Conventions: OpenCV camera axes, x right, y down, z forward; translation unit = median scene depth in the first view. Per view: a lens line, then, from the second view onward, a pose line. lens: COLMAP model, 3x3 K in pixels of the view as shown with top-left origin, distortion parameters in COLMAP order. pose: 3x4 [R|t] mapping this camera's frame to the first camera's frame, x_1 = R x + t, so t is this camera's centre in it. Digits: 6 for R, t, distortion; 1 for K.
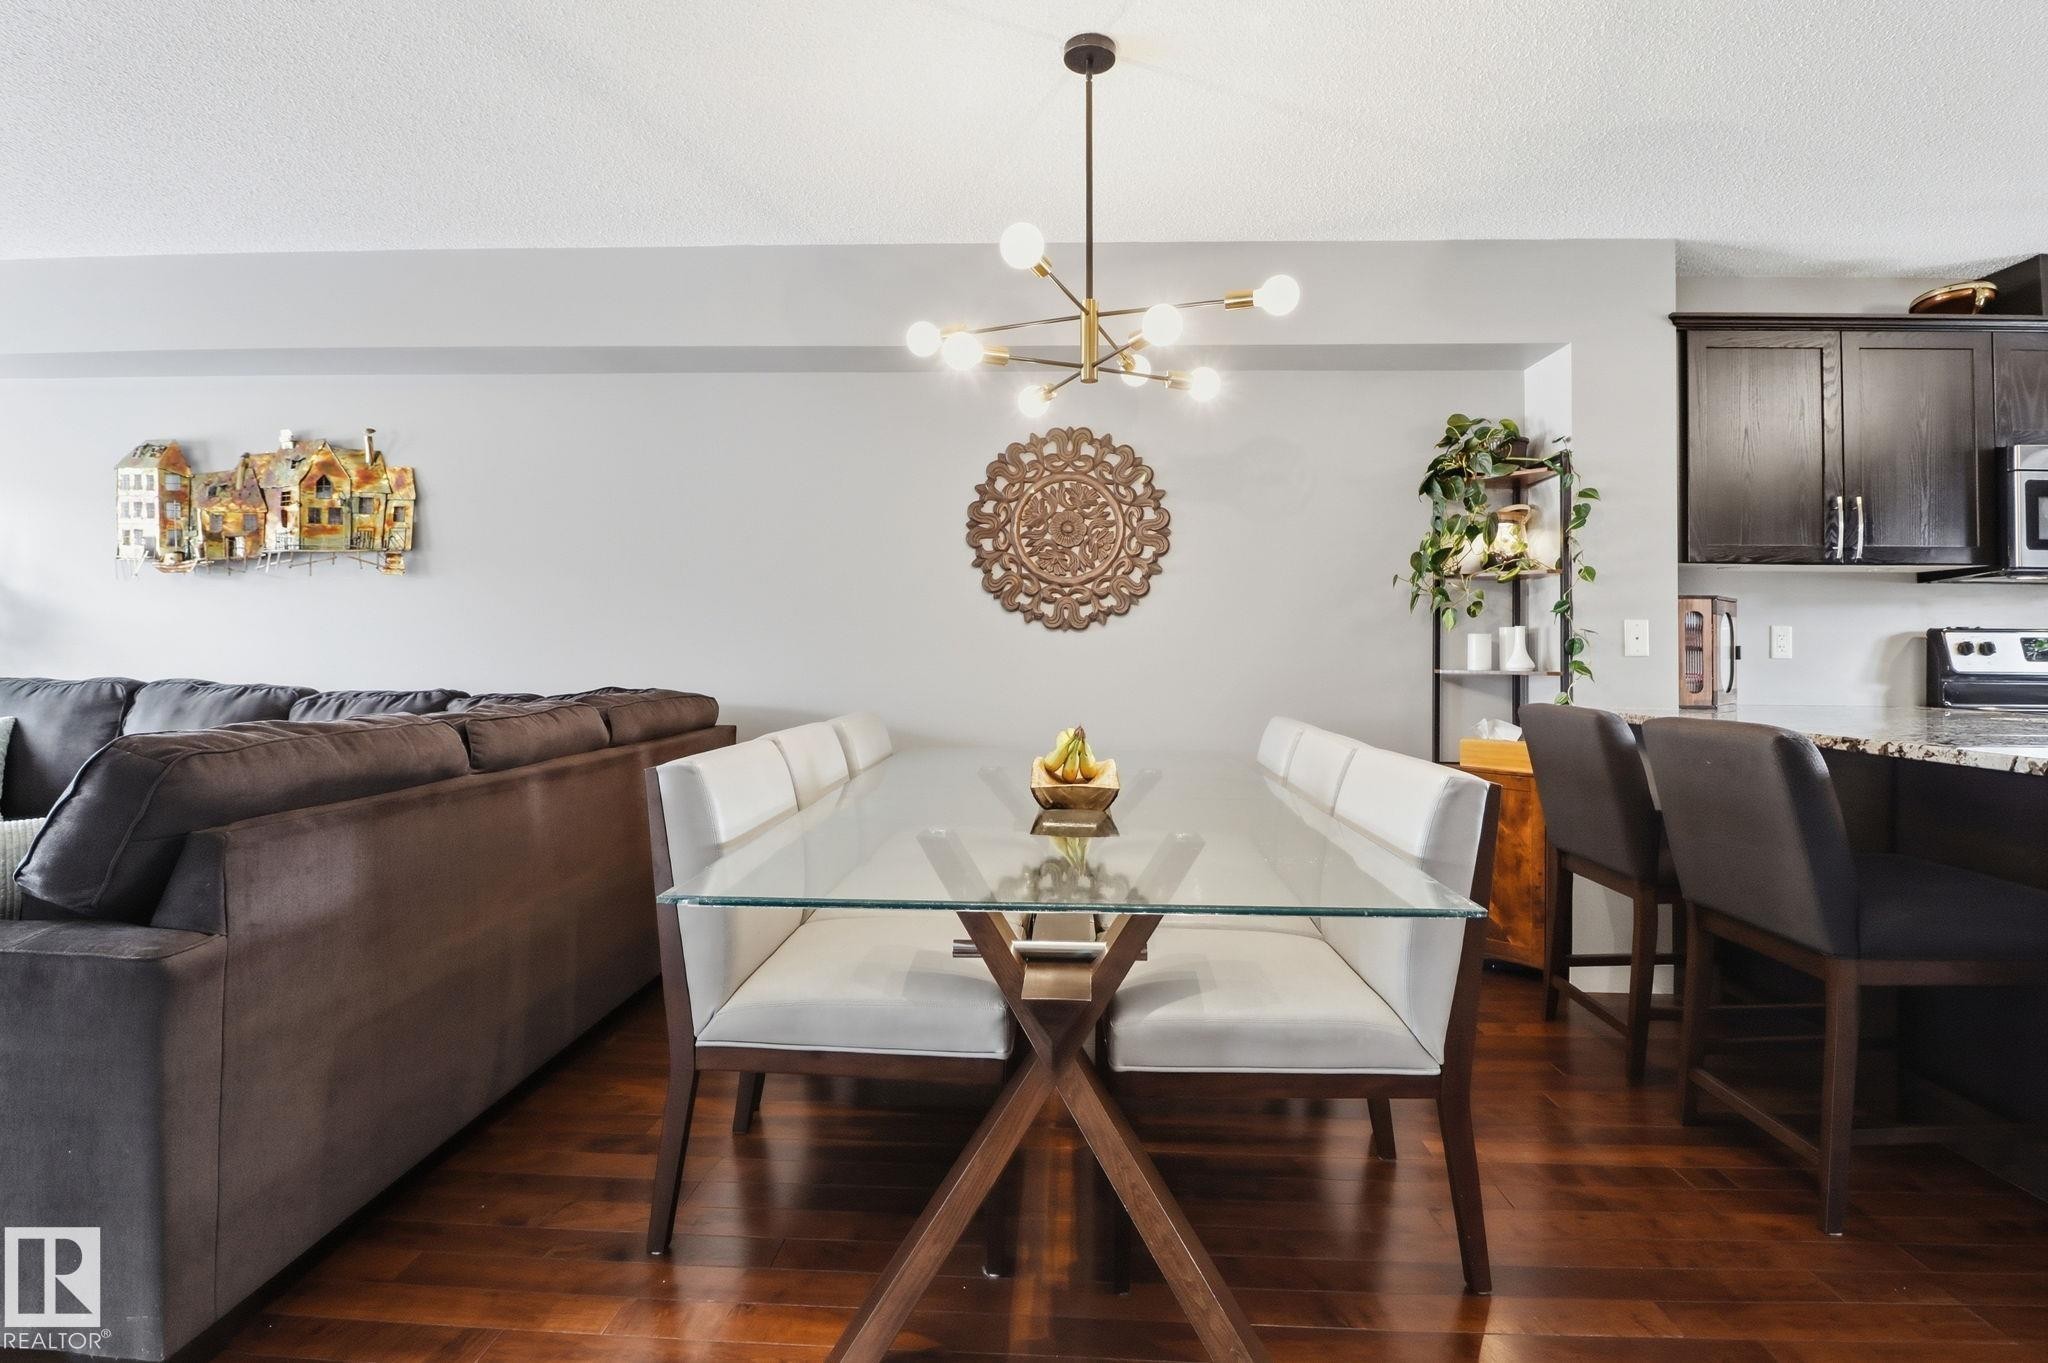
lens RADIAL K [[971.3, 0, 1027.3], [0, 971.3, 636.1], [0, 0, 1]] dist [-0.003014, -0.013234]
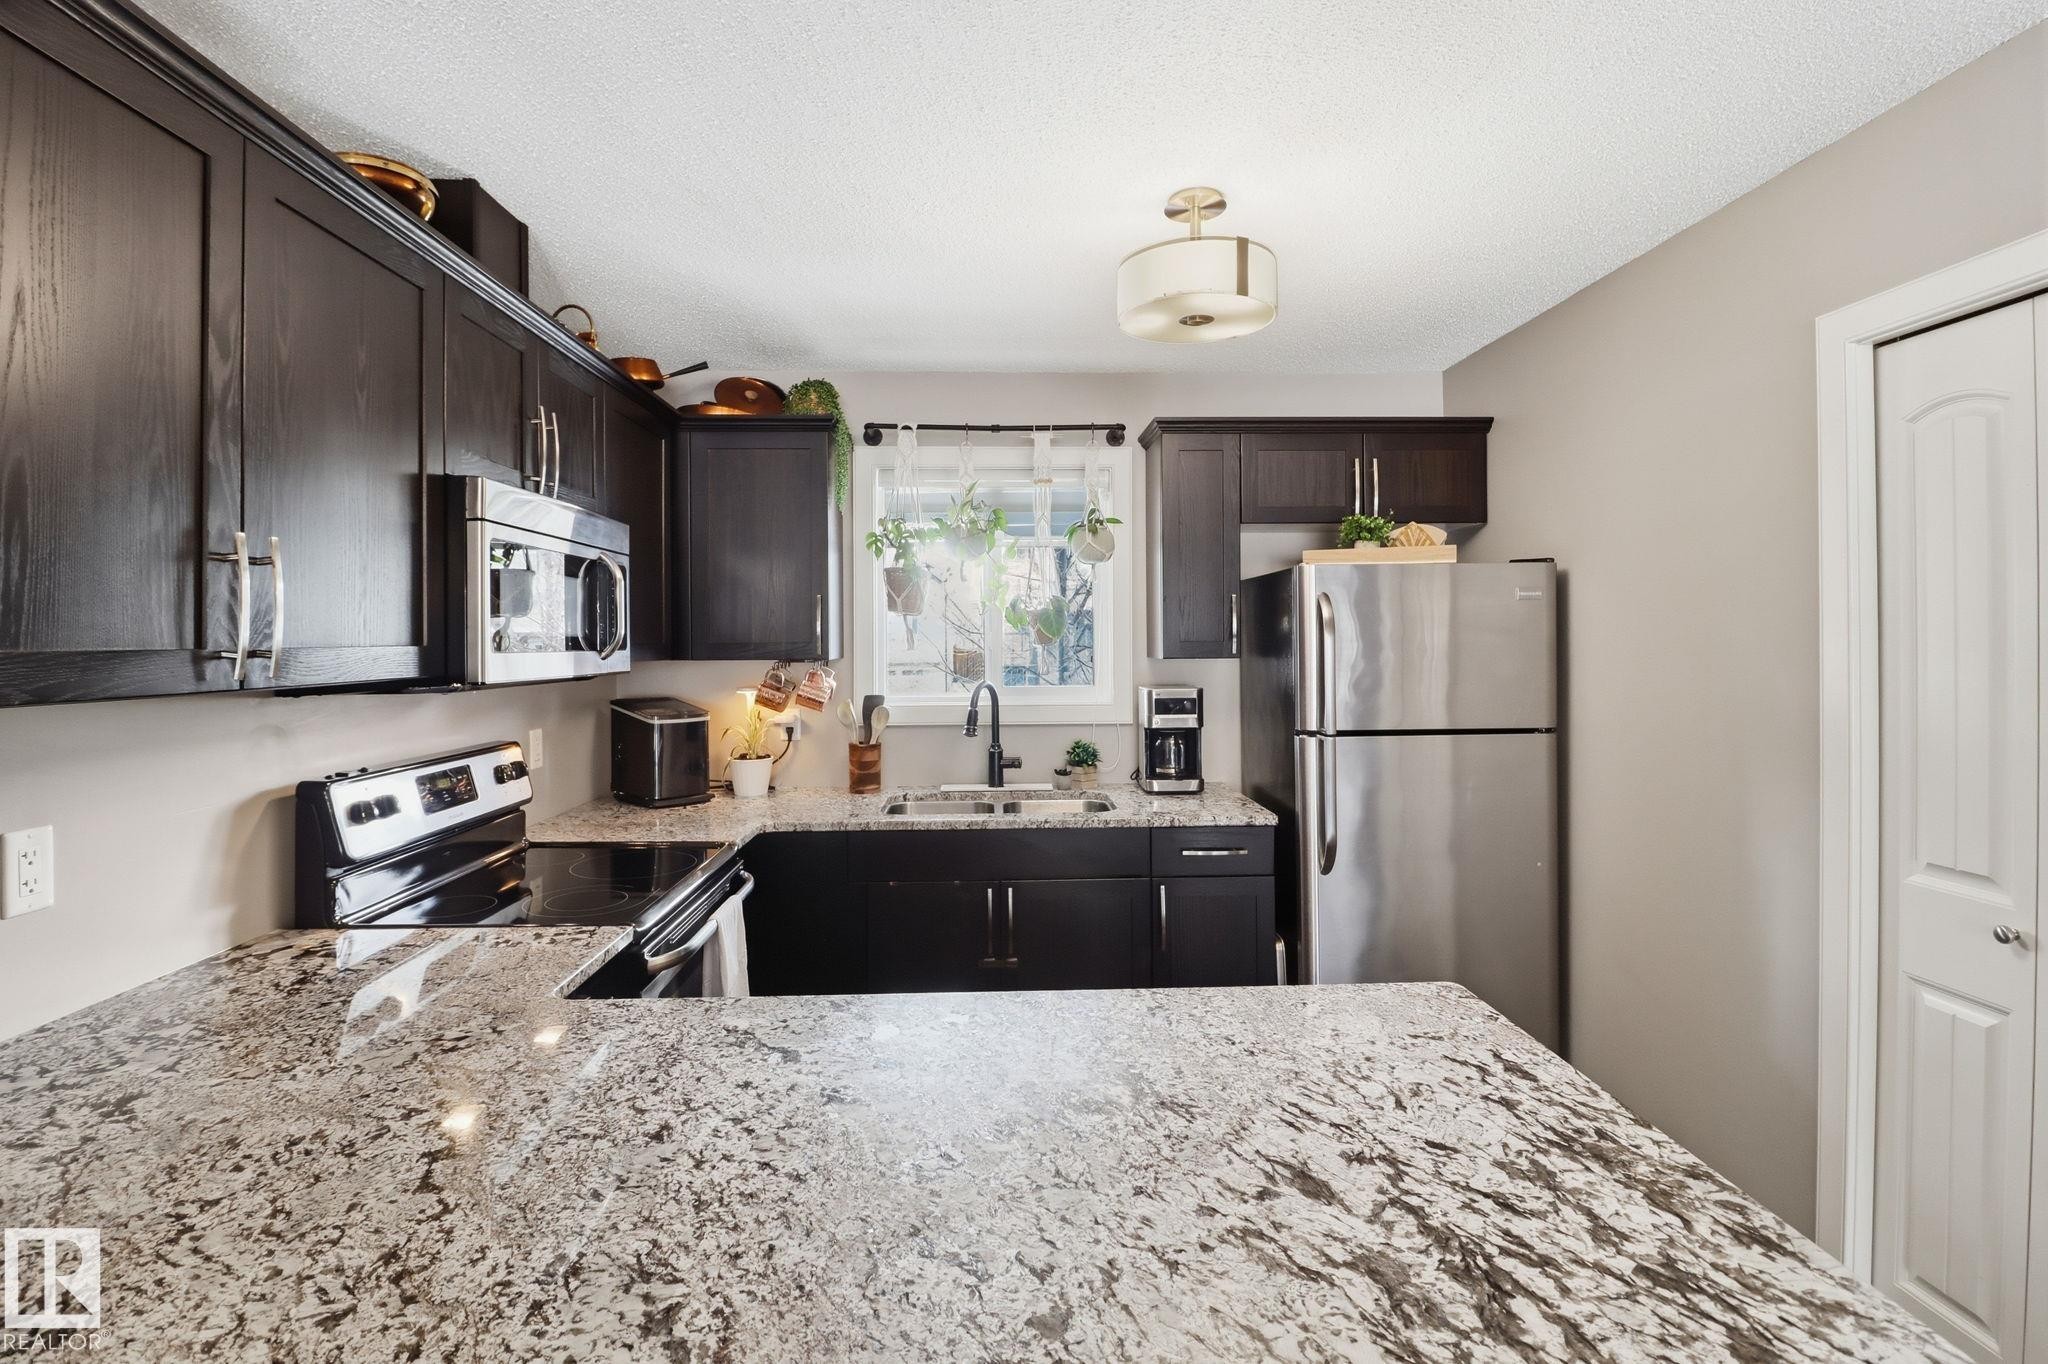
lens RADIAL K [[961.4, 0, 1030.9], [0, 961.4, 637.6], [0, 0, 1]] dist [-0.000997, -0.013399]
pose [[-0.088587, -0.005039, 0.996056, 0.401524], [-0.010272, 0.999939, 0.004145, -0.103252], [-0.996015, -0.009864, -0.088633, 0.693054]]
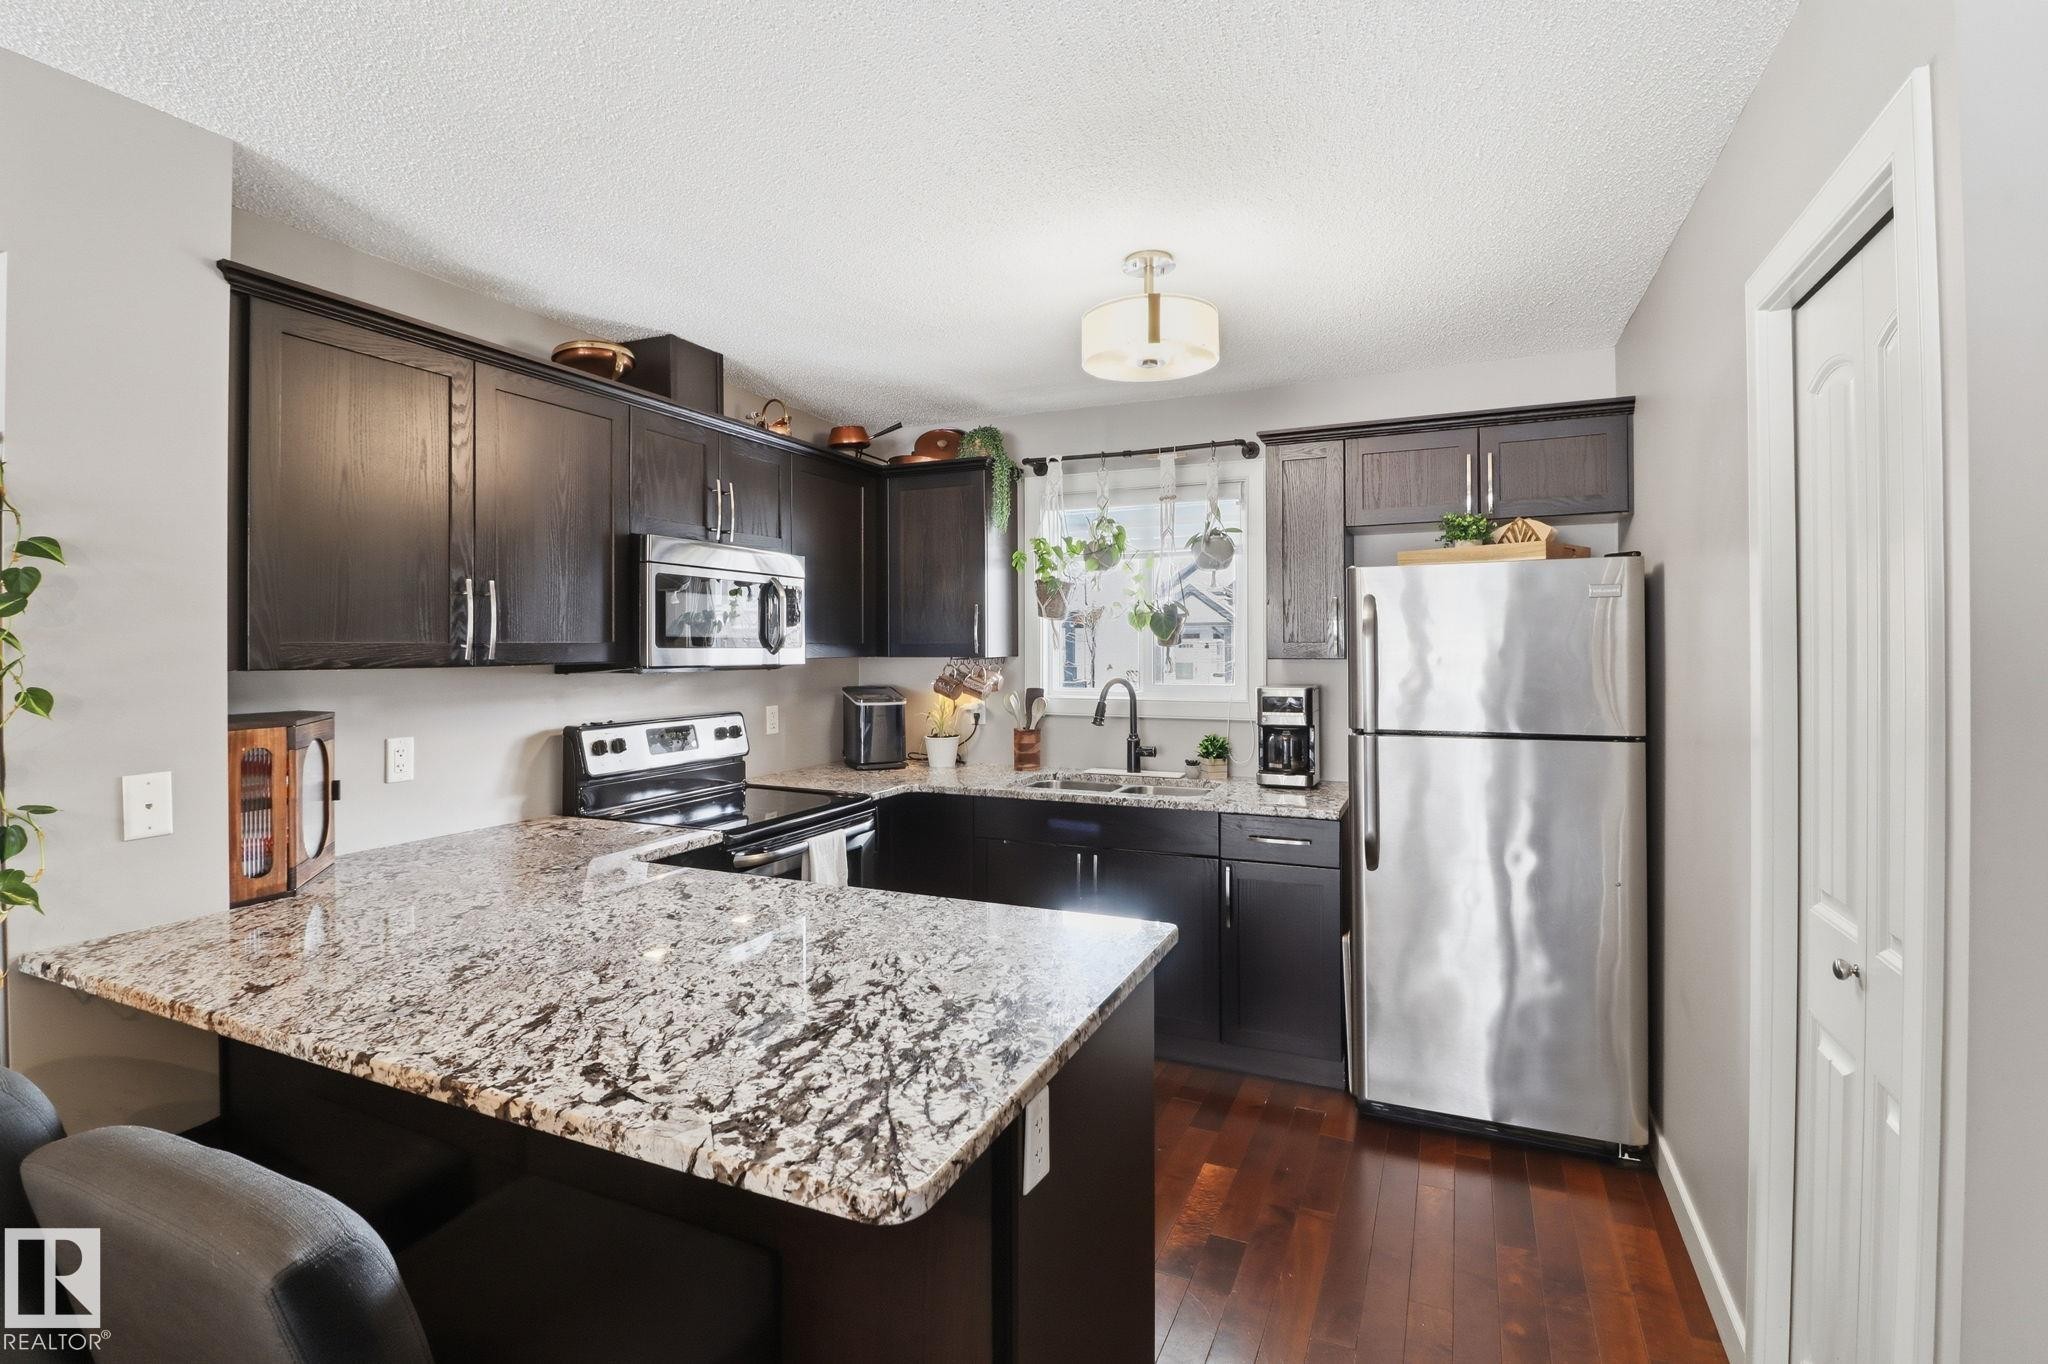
lens RADIAL K [[971.3, 0, 1027.3], [0, 971.3, 636.6], [0, 0, 1]] dist [-0.003014, -0.013234]
pose [[0.361108, 0.000894, 0.932524, 0.287065], [-0.008247, 0.999963, 0.002235, -0.103290], [-0.932488, -0.008497, 0.361102, 0.309347]]
